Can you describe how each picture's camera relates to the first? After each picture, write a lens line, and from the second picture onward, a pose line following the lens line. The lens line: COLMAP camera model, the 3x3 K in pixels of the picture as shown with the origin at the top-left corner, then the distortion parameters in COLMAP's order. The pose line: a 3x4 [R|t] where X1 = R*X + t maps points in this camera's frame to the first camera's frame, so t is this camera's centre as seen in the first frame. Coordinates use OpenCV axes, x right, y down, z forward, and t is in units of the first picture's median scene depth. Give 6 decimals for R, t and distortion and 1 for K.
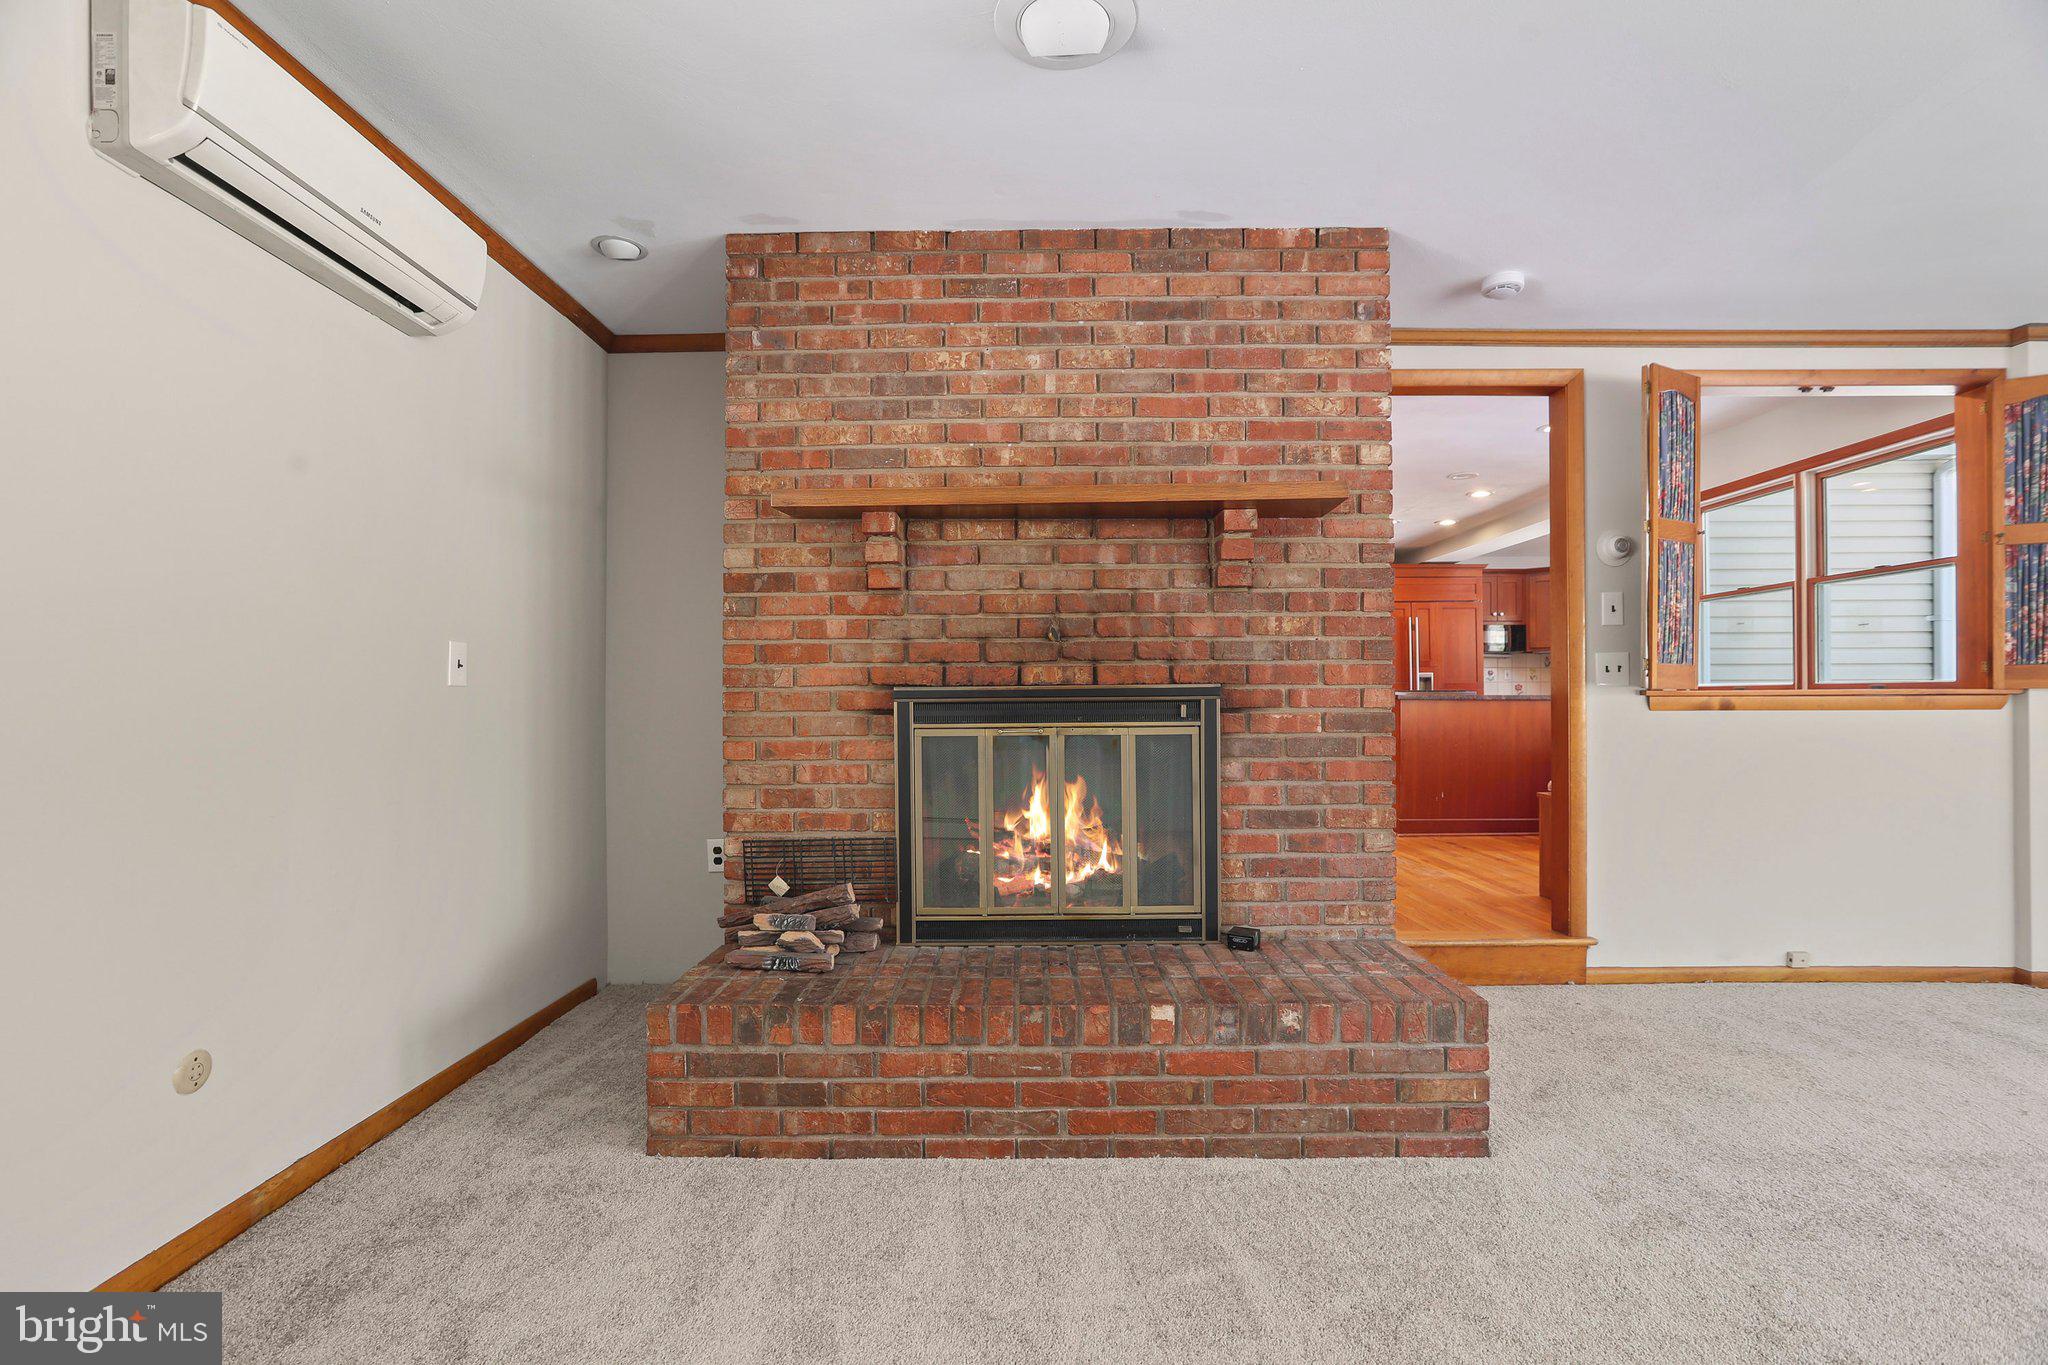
lens RADIAL K [[931.9, 0, 1017.3], [0, 931.9, 696.8], [0, 0, 1]] dist [-0.044076, 0.022684]
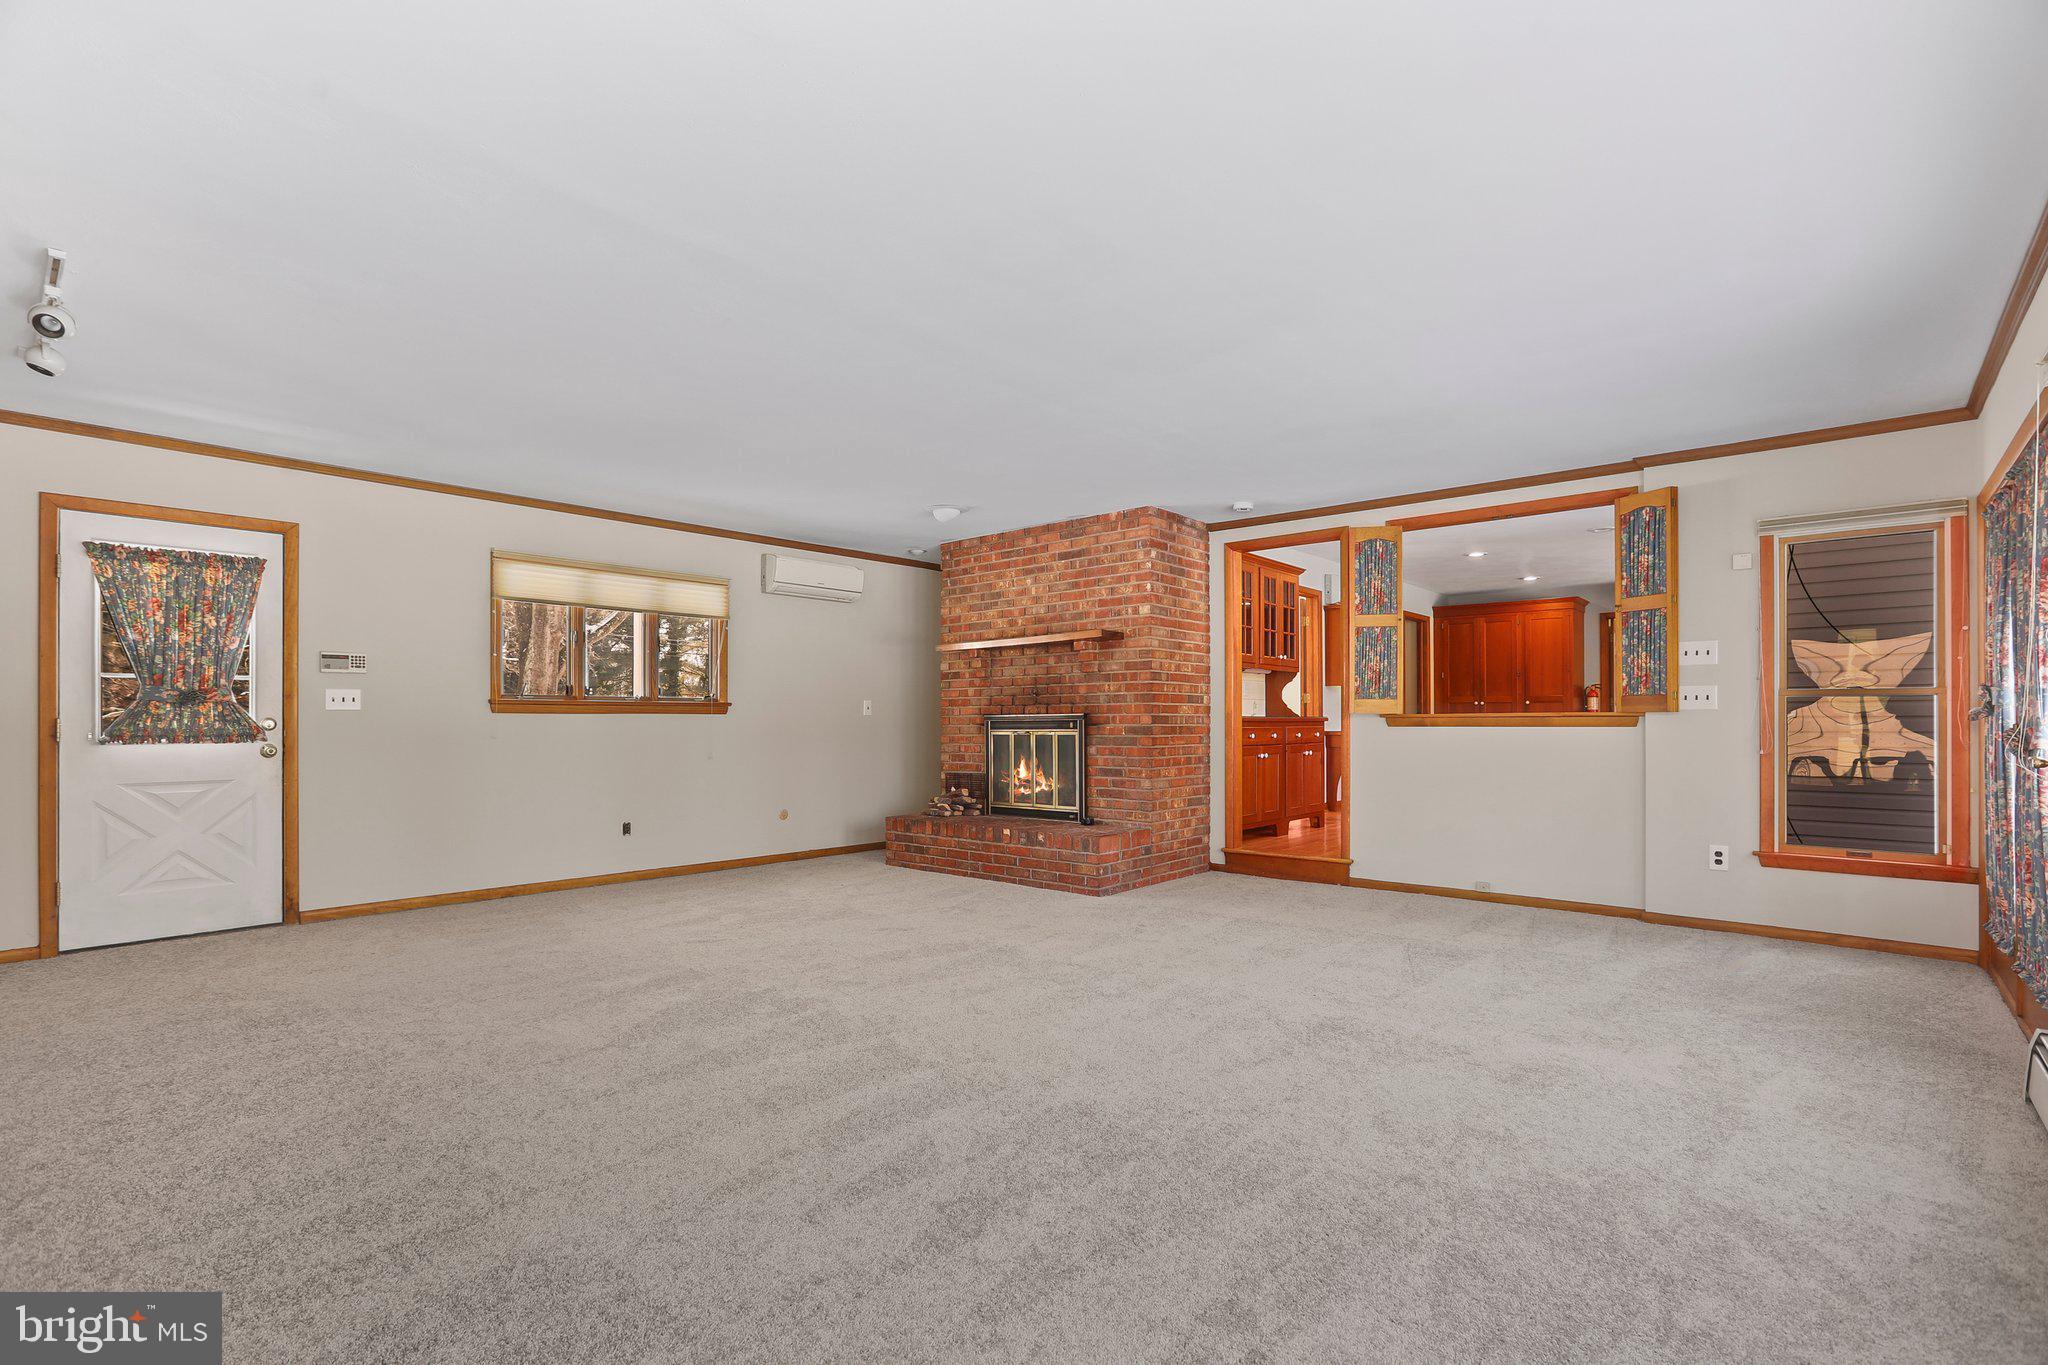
lens RADIAL K [[940.9, 0, 1026.8], [0, 940.9, 722.1], [0, 0, 1]] dist [-0.047106, 0.023135]
pose [[0.758498, 0.001760, -0.651673, 1.634449], [0.003094, 0.999975, 0.006301, -0.007603], [0.651669, -0.006796, 0.758473, -0.889110]]
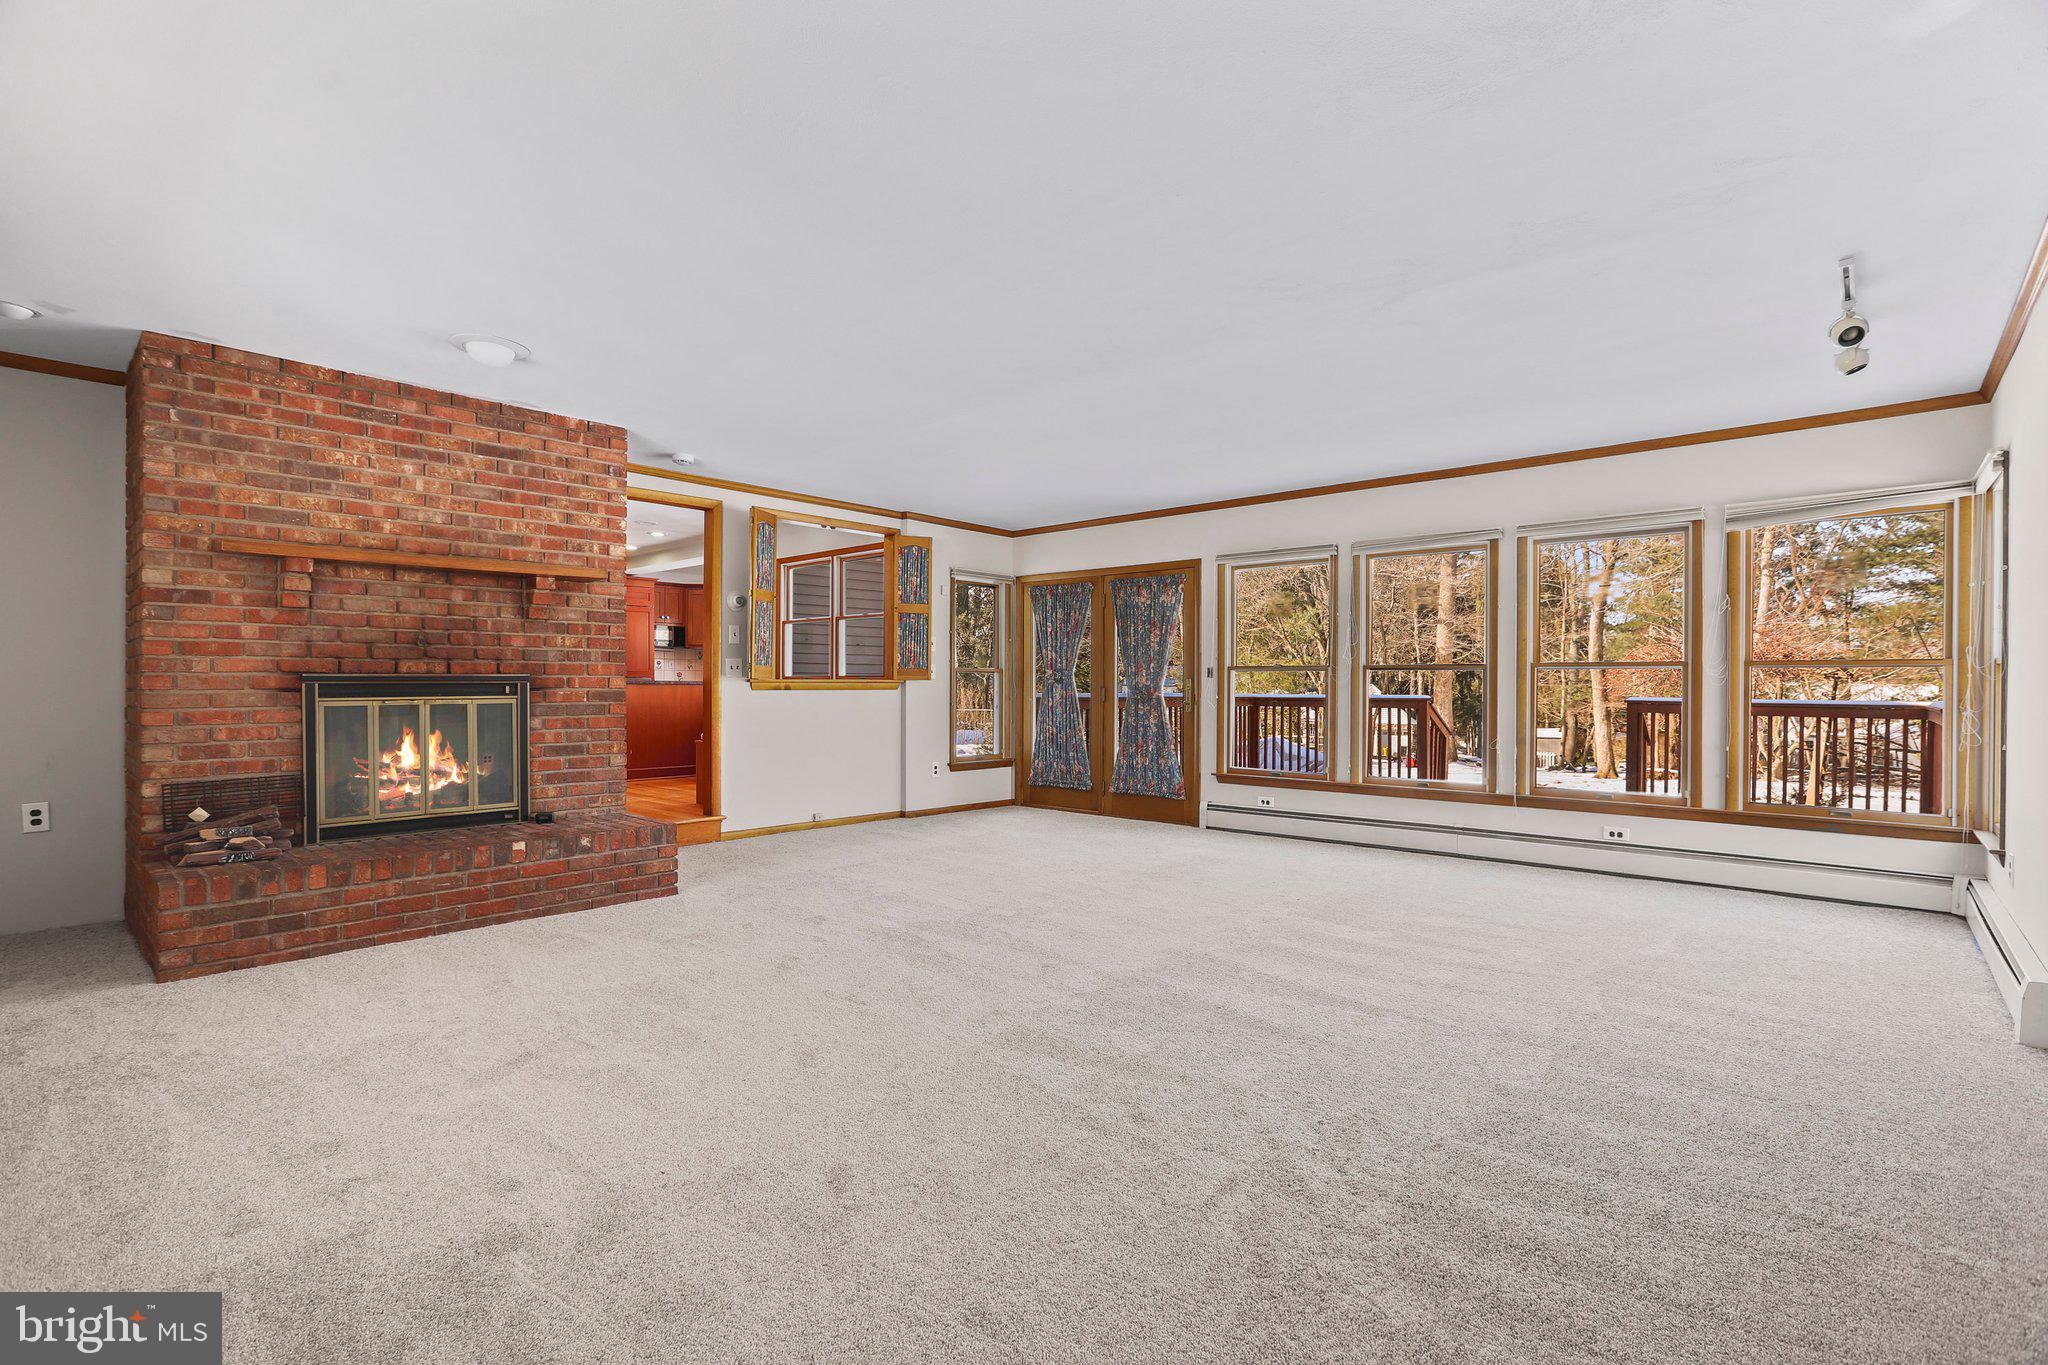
lens RADIAL K [[951.7, 0, 1022.8], [0, 951.7, 686.1], [0, 0, 1]] dist [-0.040569, 0.024427]
pose [[0.657775, 0.003422, 0.753207, -0.497899], [-0.008462, 0.999960, 0.002846, -0.004204], [-0.753167, -0.008245, 0.657778, -0.848610]]
